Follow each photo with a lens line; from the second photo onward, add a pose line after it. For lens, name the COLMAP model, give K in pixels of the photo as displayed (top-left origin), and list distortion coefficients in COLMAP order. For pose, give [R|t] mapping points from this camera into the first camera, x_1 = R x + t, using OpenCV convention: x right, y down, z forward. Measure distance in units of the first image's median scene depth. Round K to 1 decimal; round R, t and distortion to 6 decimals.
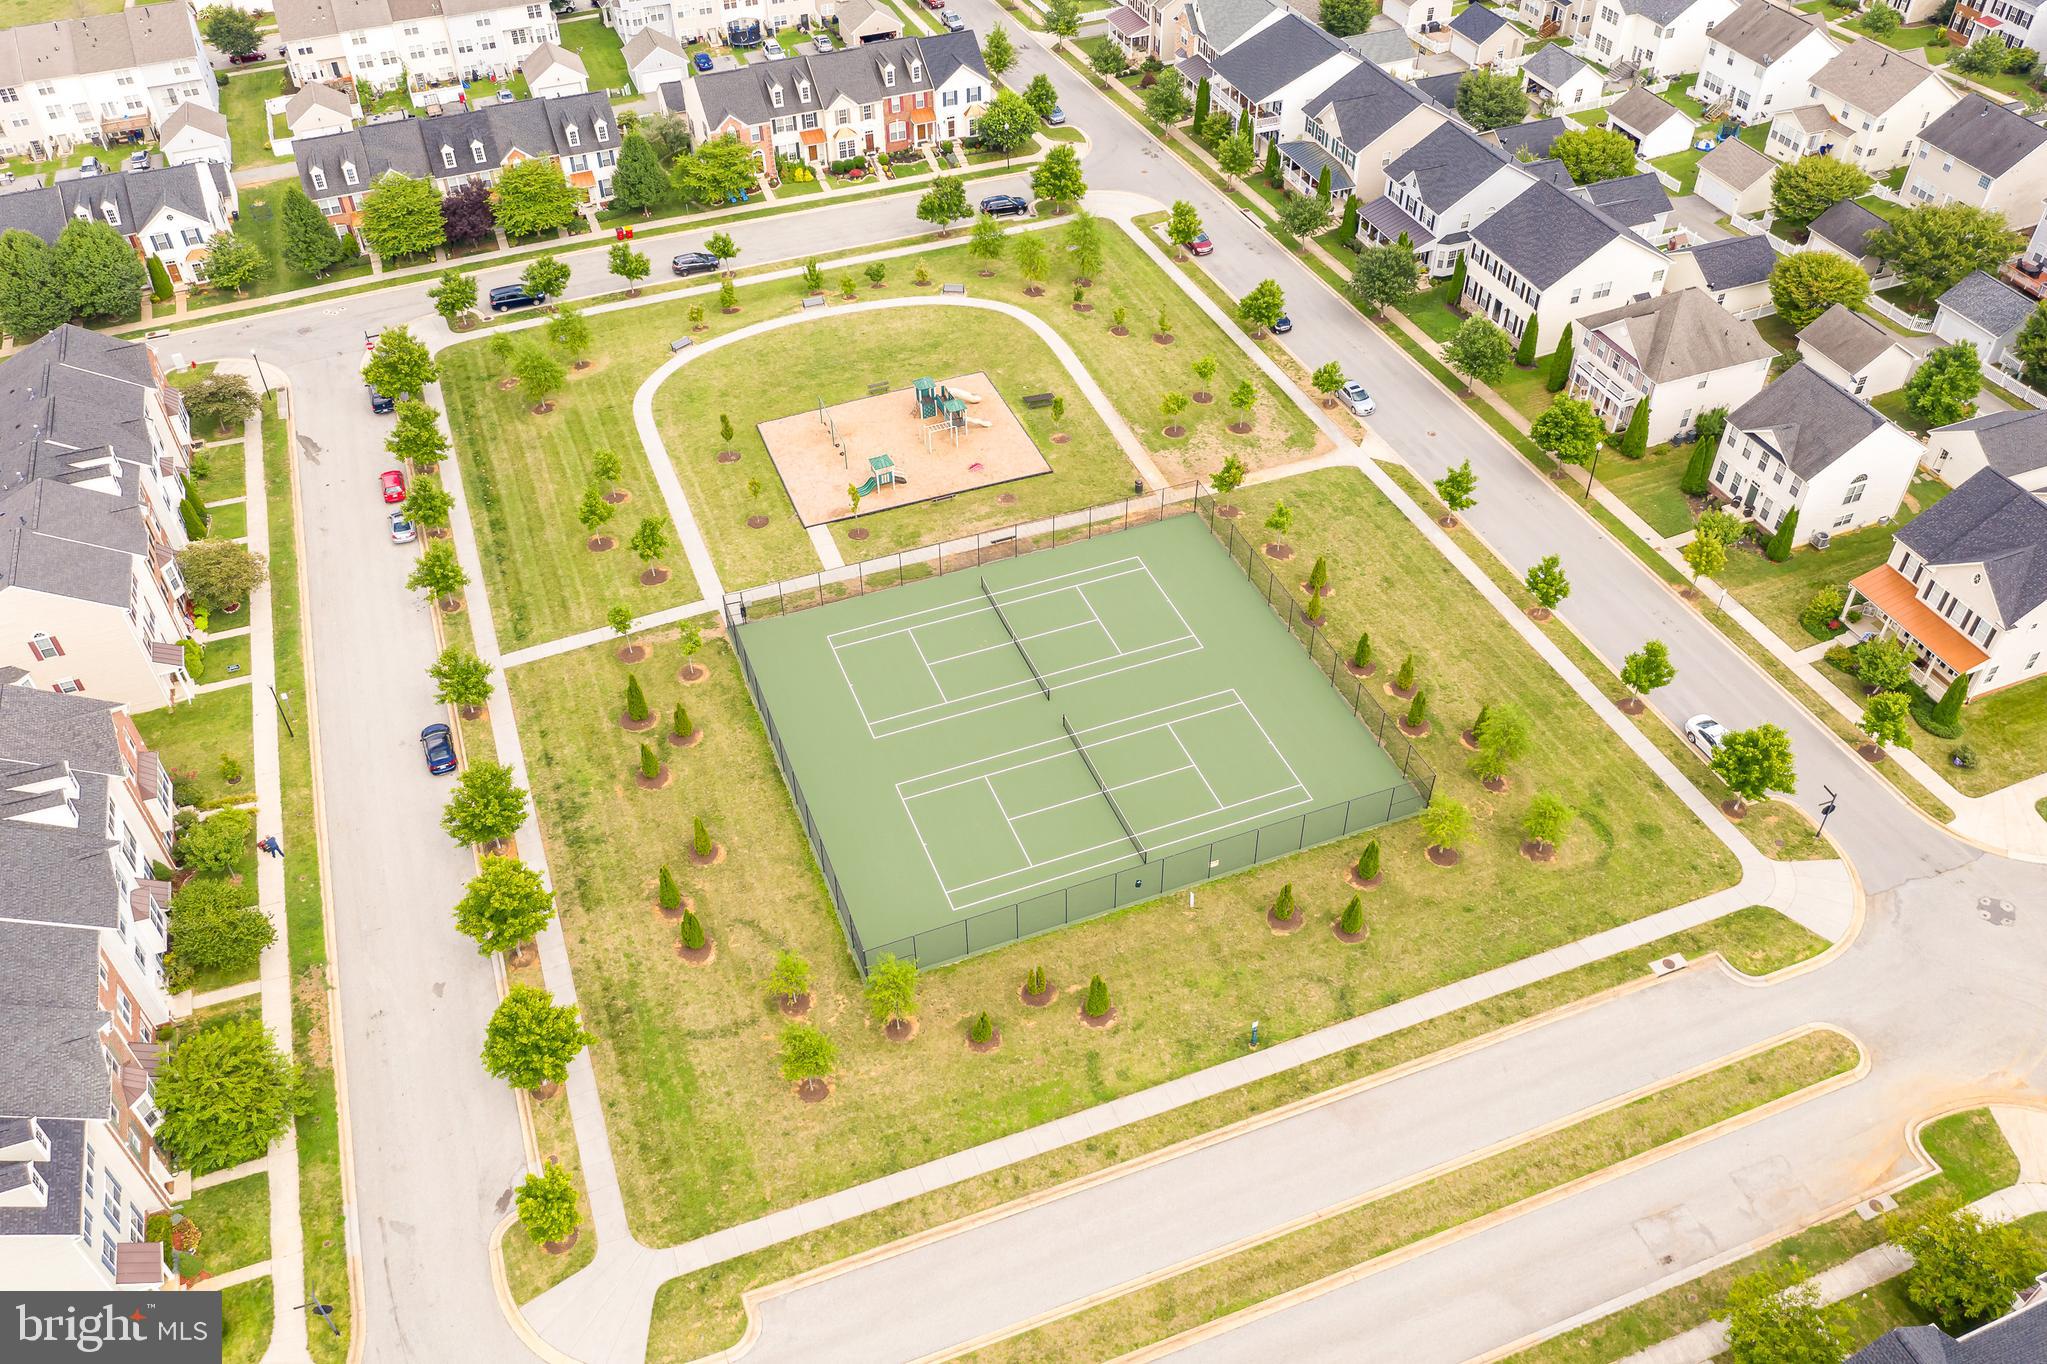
lens RADIAL K [[1618.8, 0, 1023.5], [0, 1618.8, 682.0], [0, 0, 1]] dist [-0.010645, 0.003716]
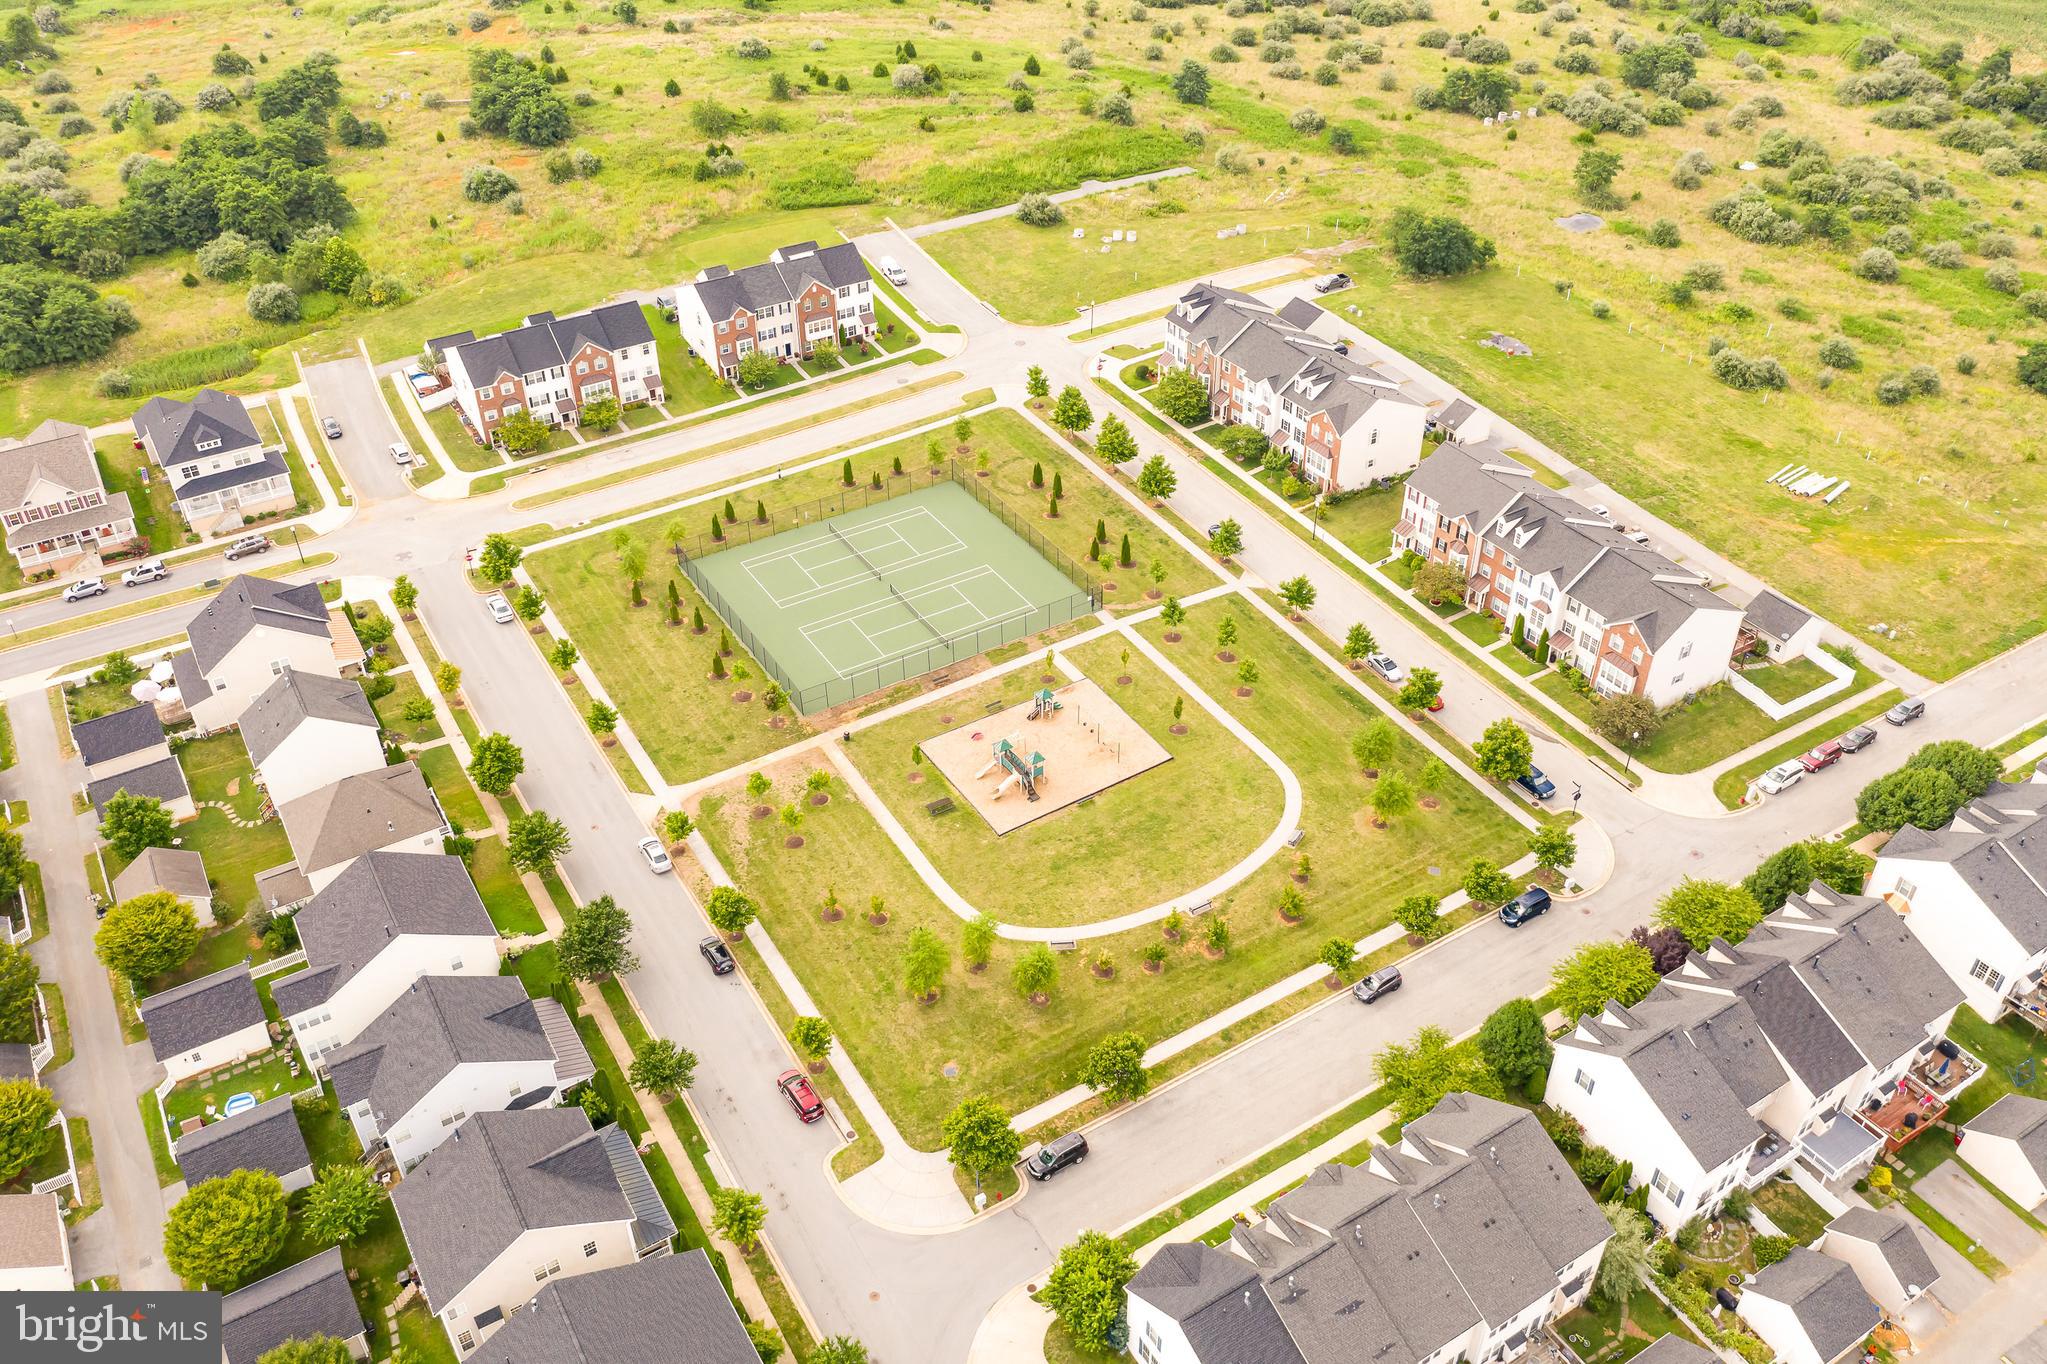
lens RADIAL K [[1618.8, 0, 1023.5], [0, 1618.8, 682.0], [0, 0, 1]] dist [-0.010645, 0.003716]
pose [[-0.983895, 0.122378, -0.130286, 0.091938], [-0.105411, 0.191404, 0.975834, -1.345923], [0.144358, 0.973852, -0.175421, 1.165871]]
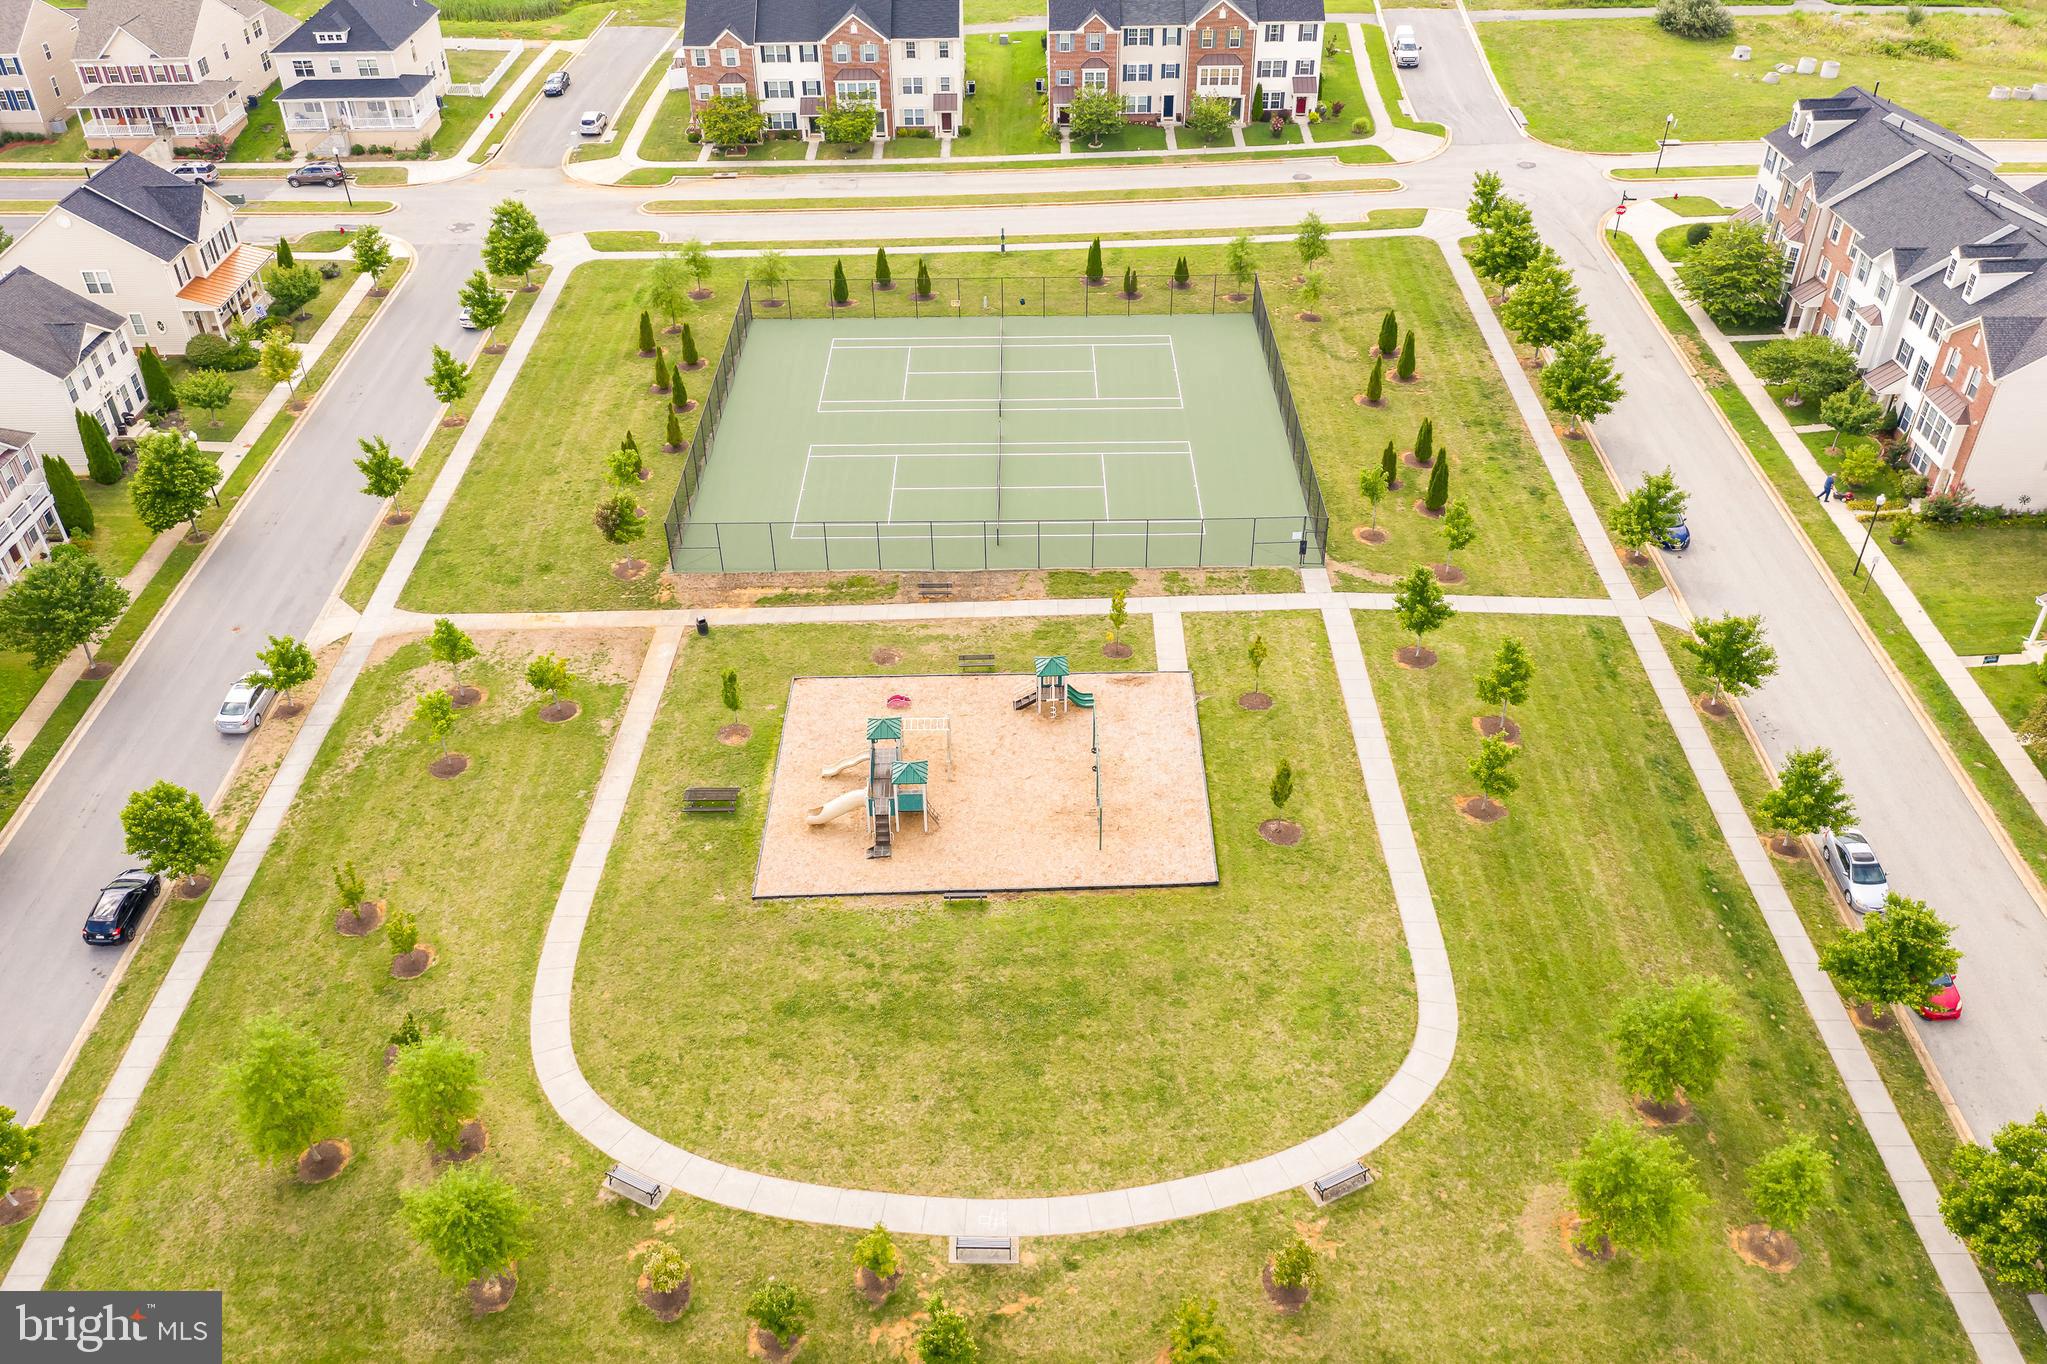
lens RADIAL K [[1618.8, 0, 1023.5], [0, 1618.8, 682.0], [0, 0, 1]] dist [-0.010645, 0.003716]
pose [[-0.932462, -0.199346, 0.301290, -0.257758], [0.259177, 0.211866, 0.942306, -0.702498], [-0.251678, 0.956752, -0.145891, 1.055357]]
